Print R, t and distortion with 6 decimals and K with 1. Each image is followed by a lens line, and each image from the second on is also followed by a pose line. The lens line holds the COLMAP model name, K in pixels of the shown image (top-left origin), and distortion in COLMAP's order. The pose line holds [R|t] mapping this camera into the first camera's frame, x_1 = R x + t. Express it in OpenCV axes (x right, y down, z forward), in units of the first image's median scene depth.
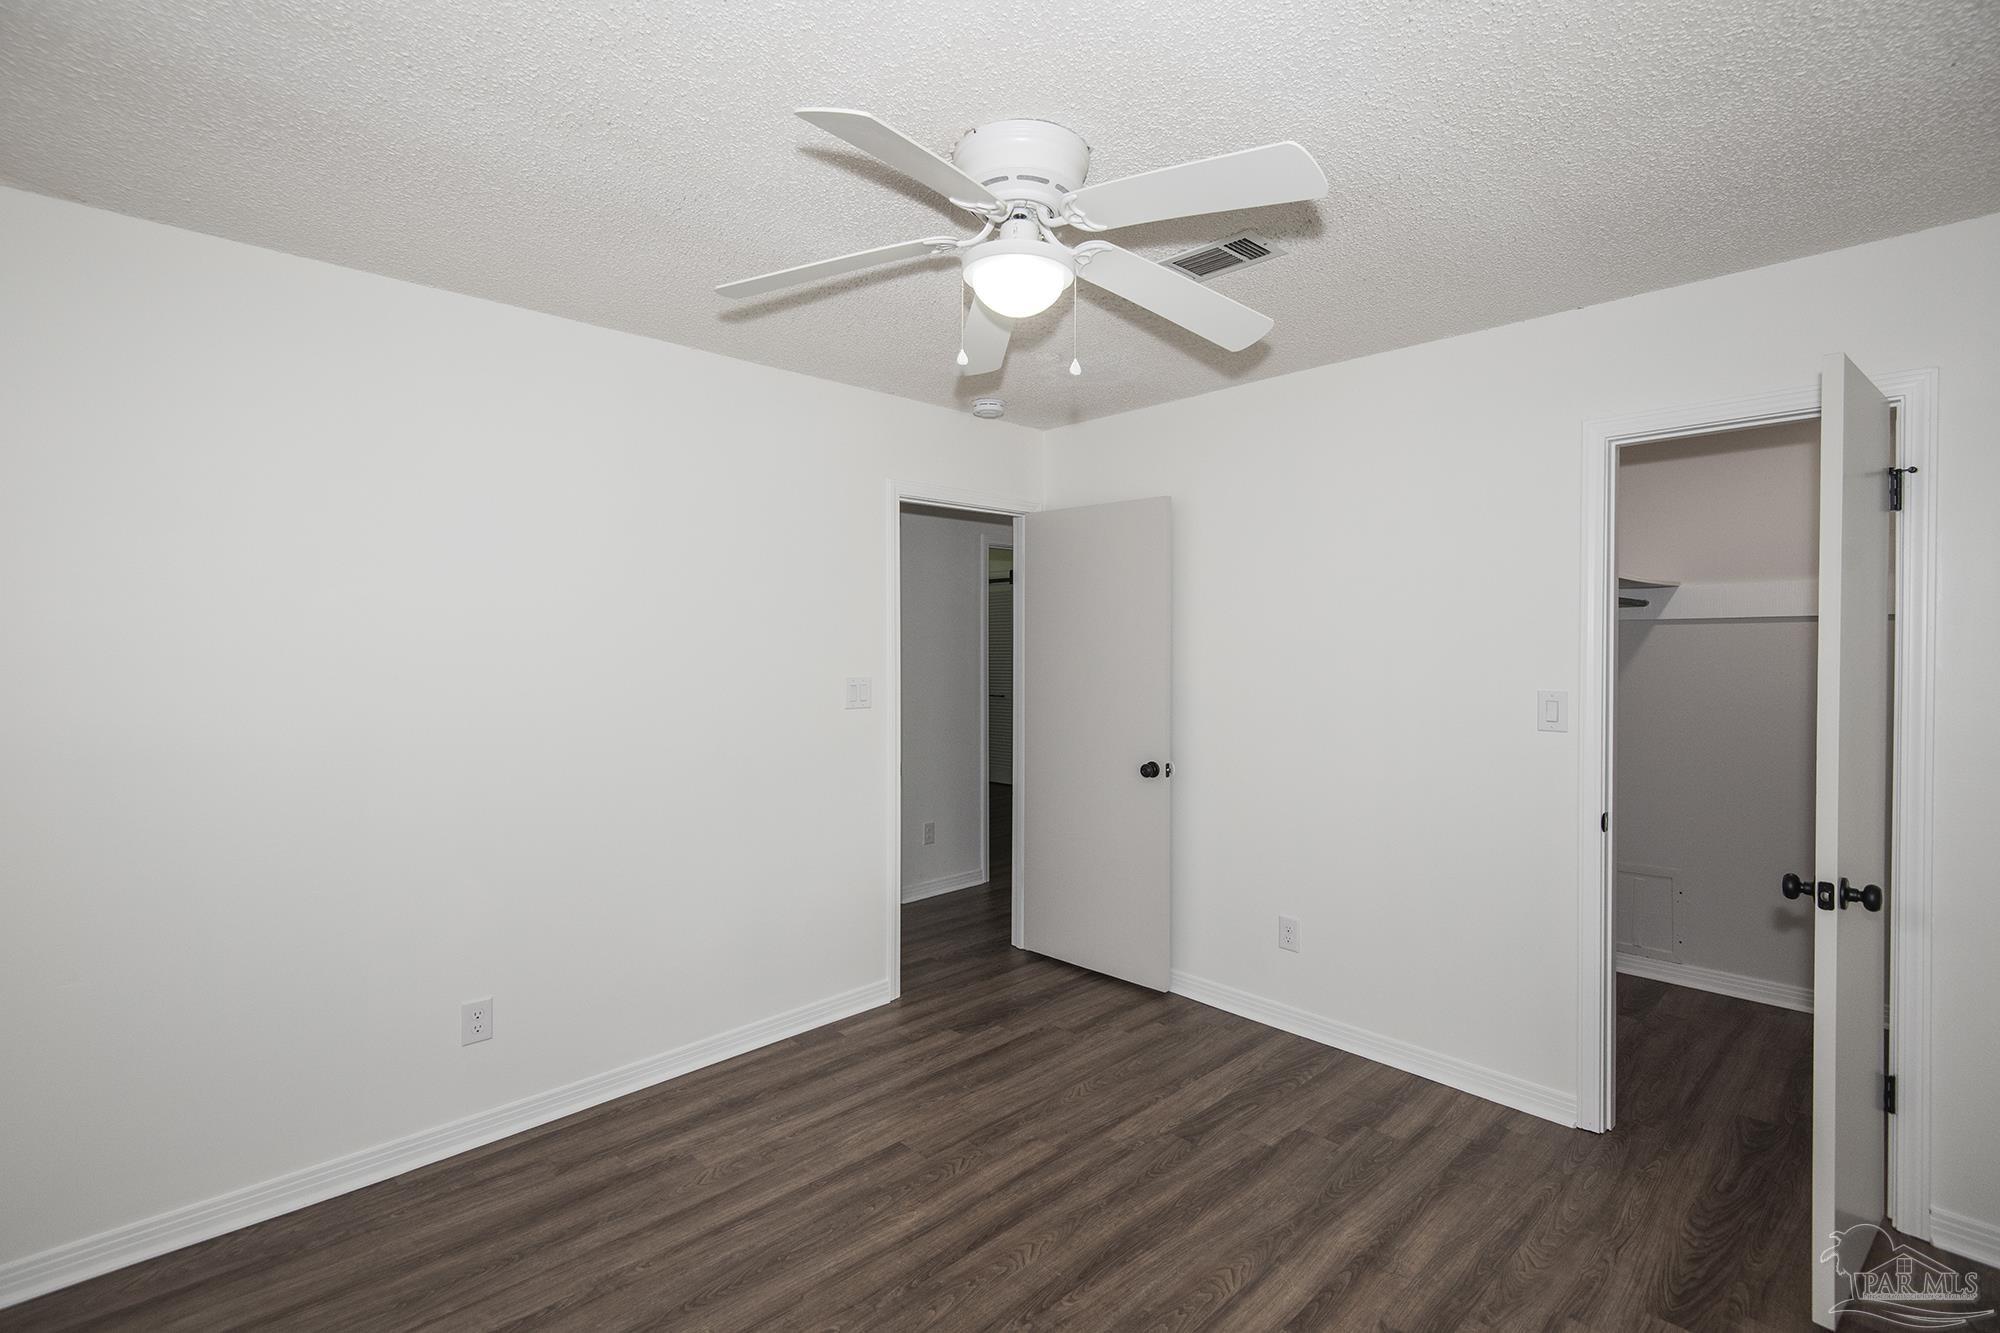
lens RADIAL K [[902.3, 0, 991.8], [0, 902.3, 636.6], [0, 0, 1]] dist [0.034295, -0.018583]
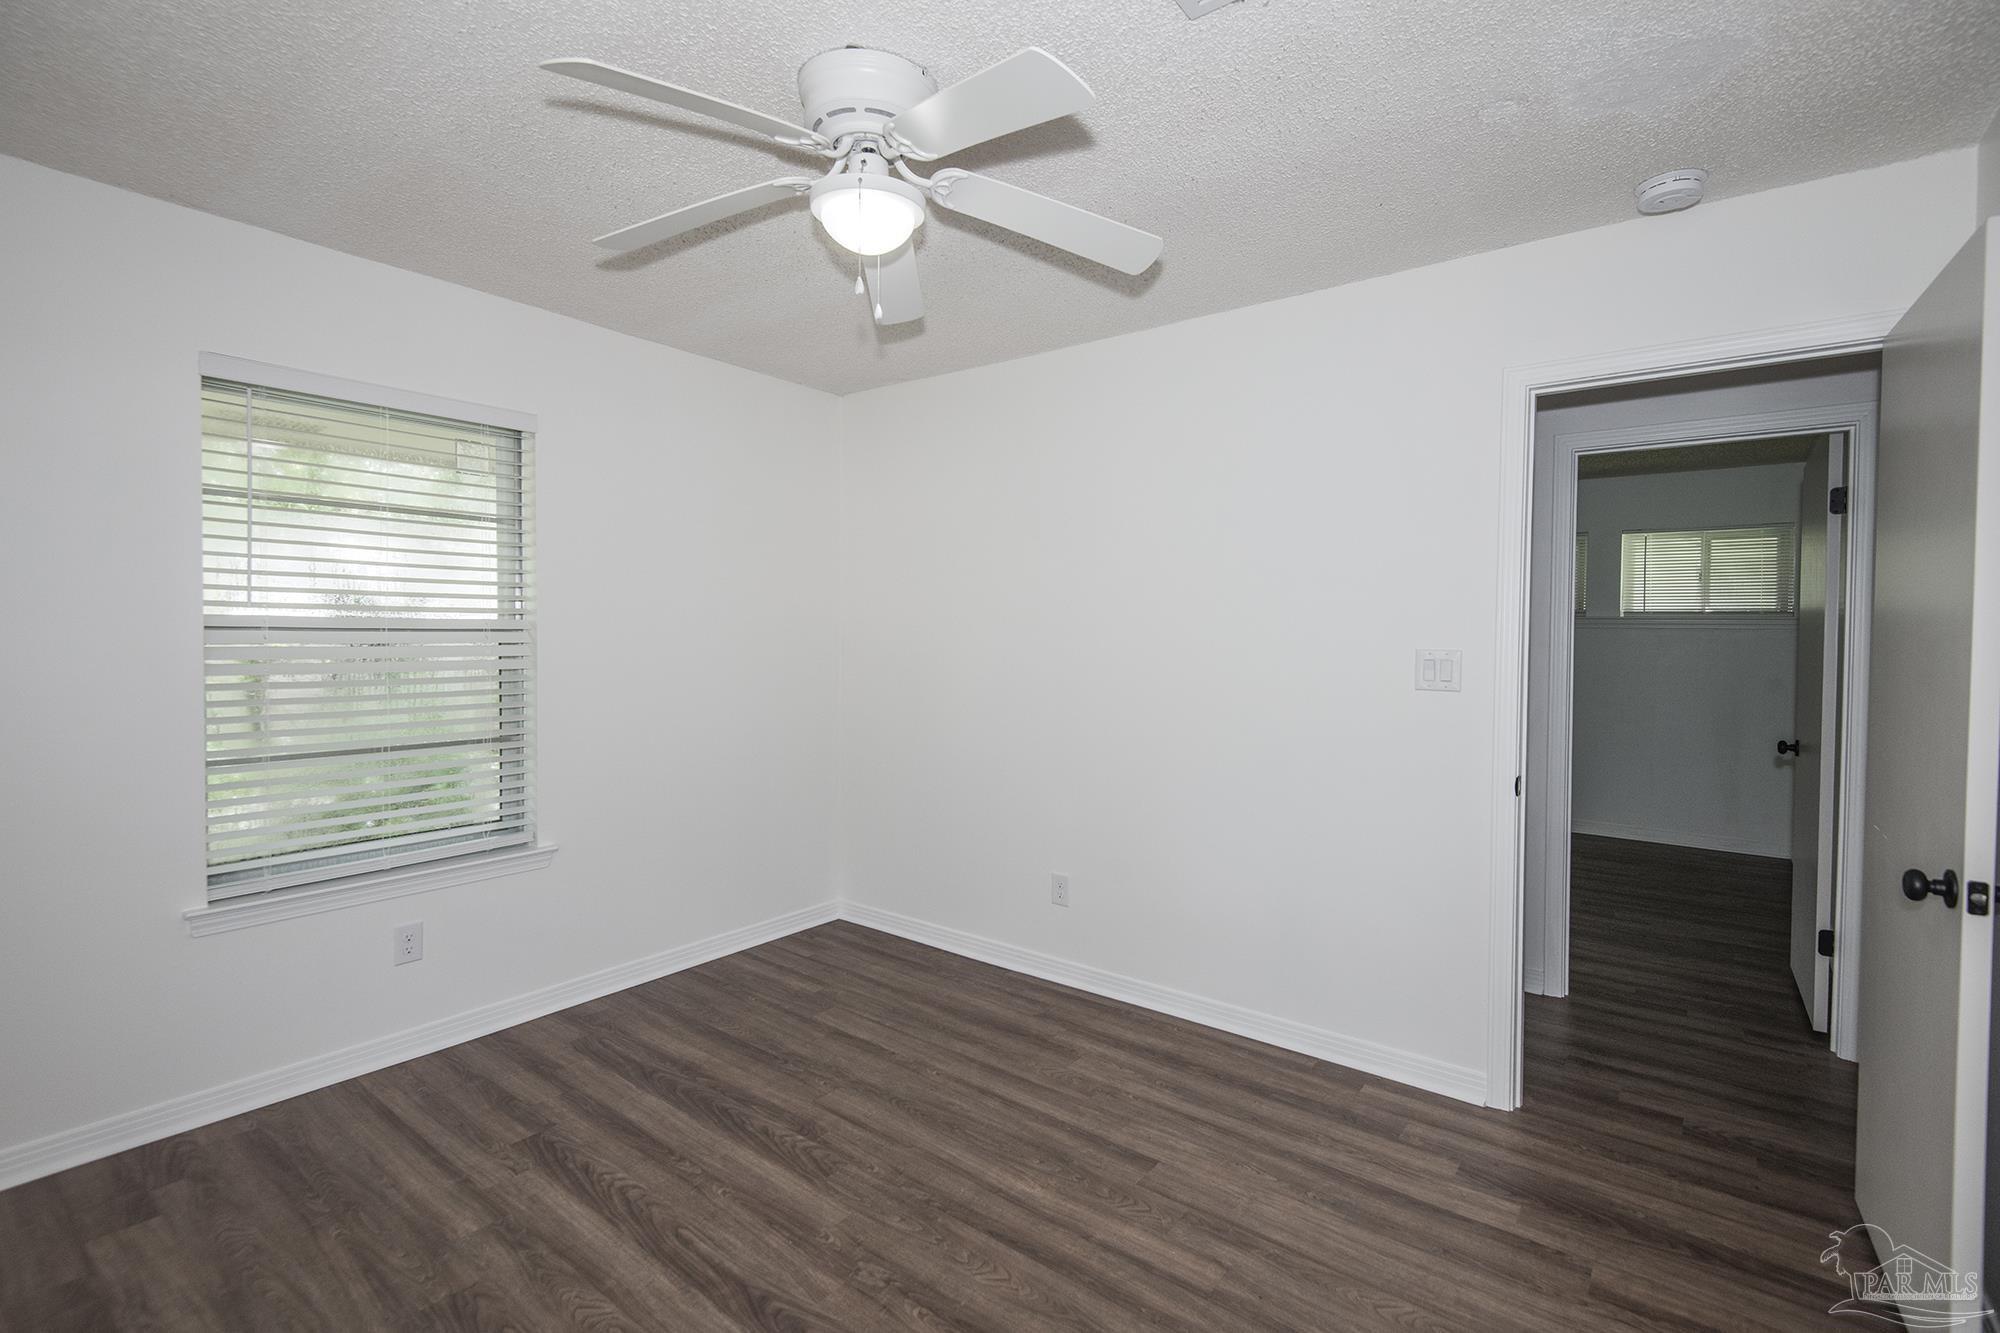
lens RADIAL K [[902.3, 0, 991.8], [0, 902.3, 636.6], [0, 0, 1]] dist [0.034295, -0.018583]
pose [[0.169046, 0.012094, -0.985534, 0.790440], [-0.005315, 0.999921, 0.011359, 0.040018], [0.985594, 0.003318, 0.169097, 0.741028]]
